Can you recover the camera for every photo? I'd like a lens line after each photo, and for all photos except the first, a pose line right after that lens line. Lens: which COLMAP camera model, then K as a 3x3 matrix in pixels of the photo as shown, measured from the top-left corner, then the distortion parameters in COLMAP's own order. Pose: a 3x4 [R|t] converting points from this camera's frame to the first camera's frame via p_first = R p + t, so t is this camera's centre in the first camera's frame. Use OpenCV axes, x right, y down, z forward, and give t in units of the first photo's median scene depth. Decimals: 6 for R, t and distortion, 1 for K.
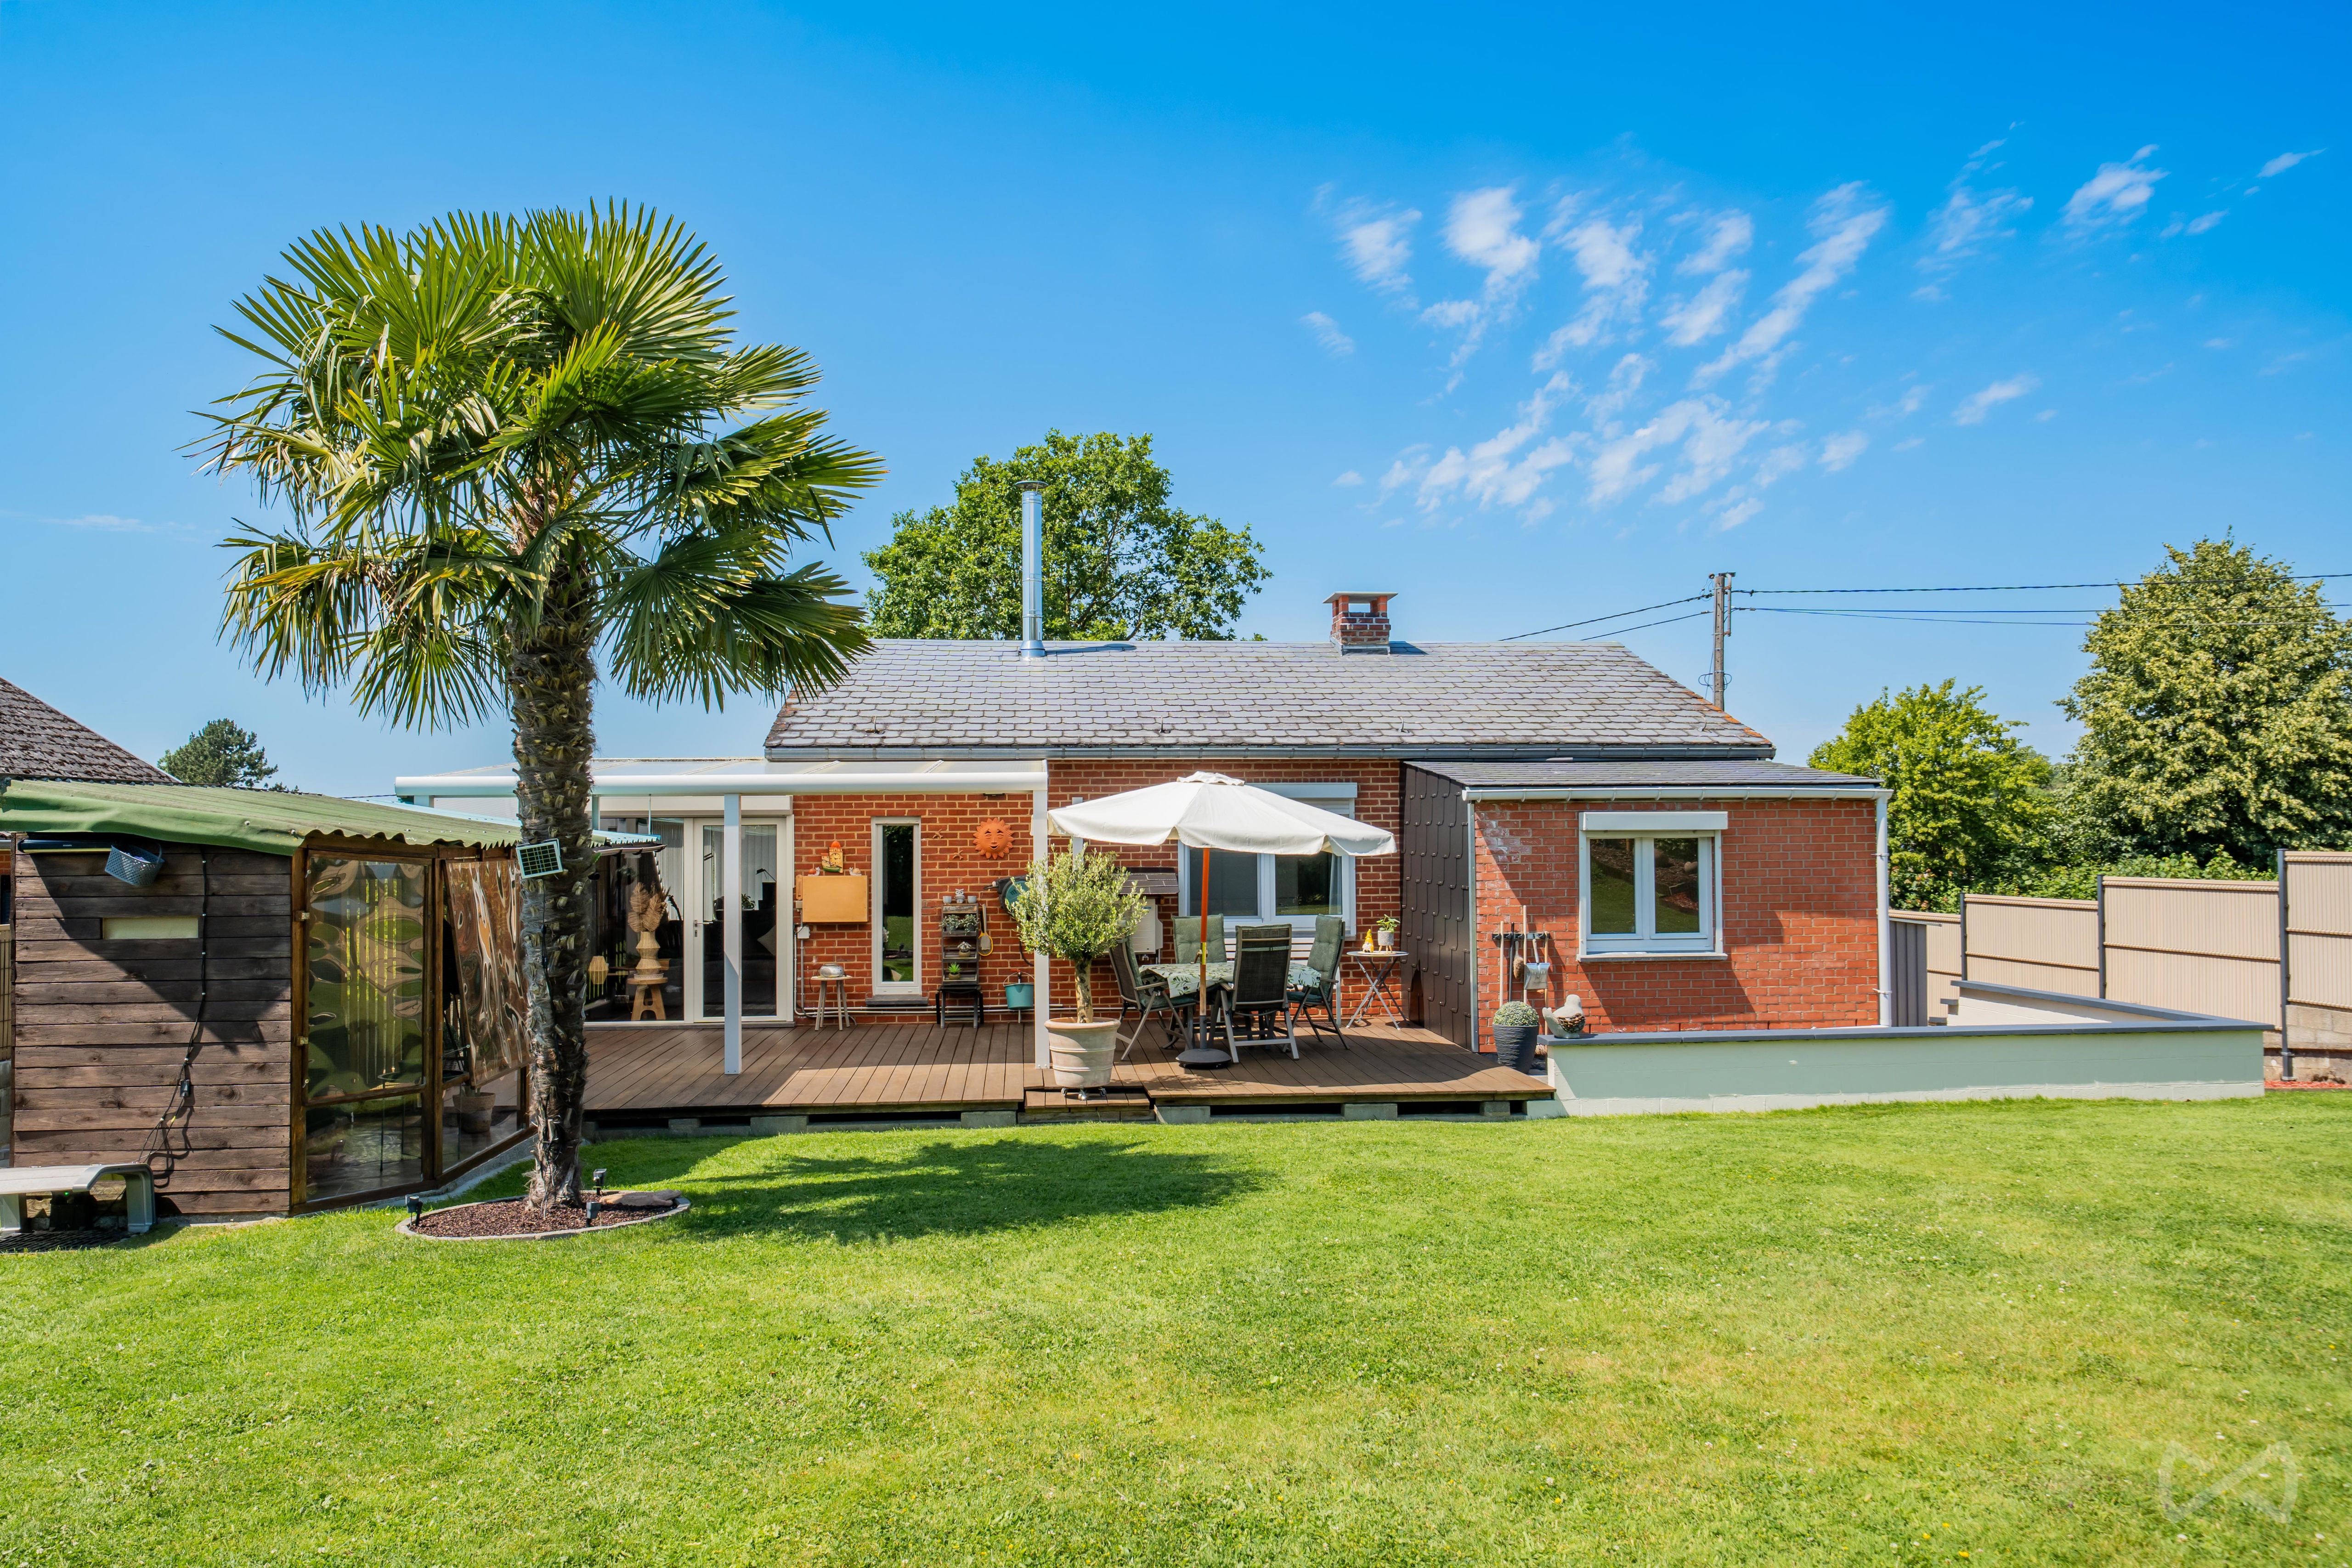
lens RADIAL K [[1578.1, 0, 1176.0], [0, 1578.1, 784.0], [0, 0, 1]] dist [0.001441, 0.002867]
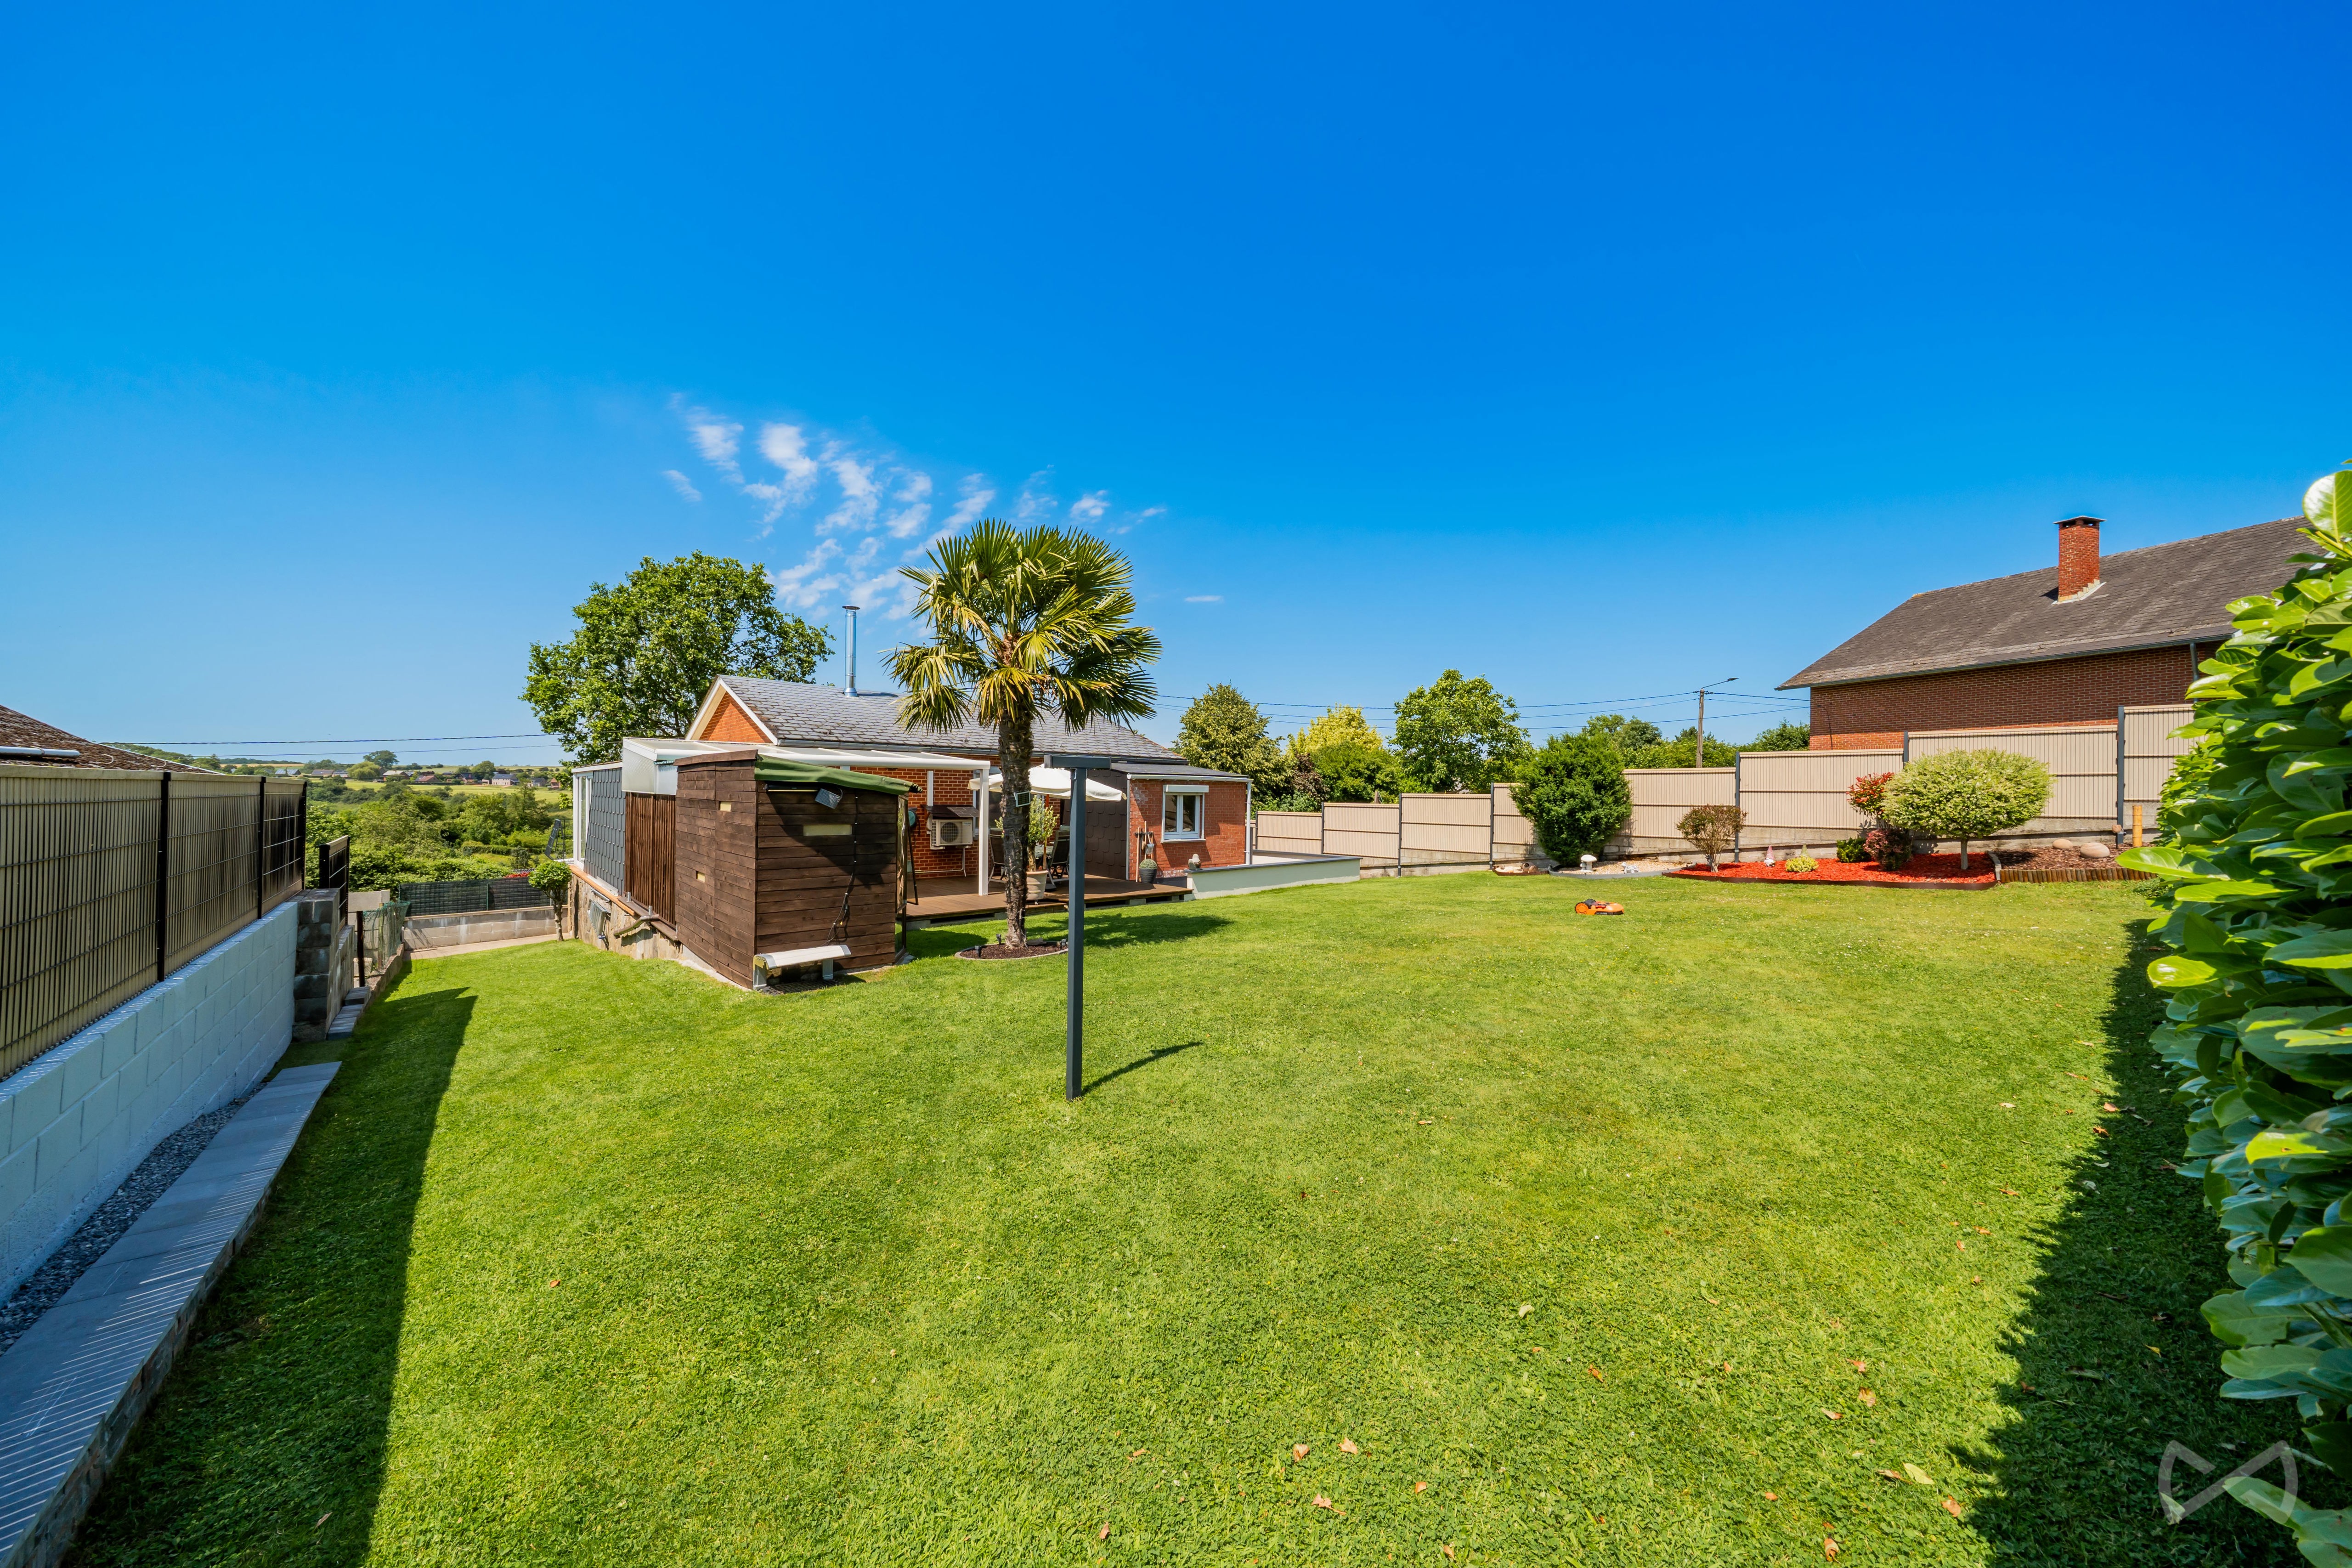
lens RADIAL K [[798.9, 0, 1179.5], [0, 798.9, 789.3], [0, 0, 1]] dist [0.000937, 0.000043]
pose [[0.798696, 0.020192, 0.601396, -0.502902], [-0.038012, 0.999134, 0.016937, 0.003266], [-0.600533, -0.036388, 0.798772, -0.043653]]
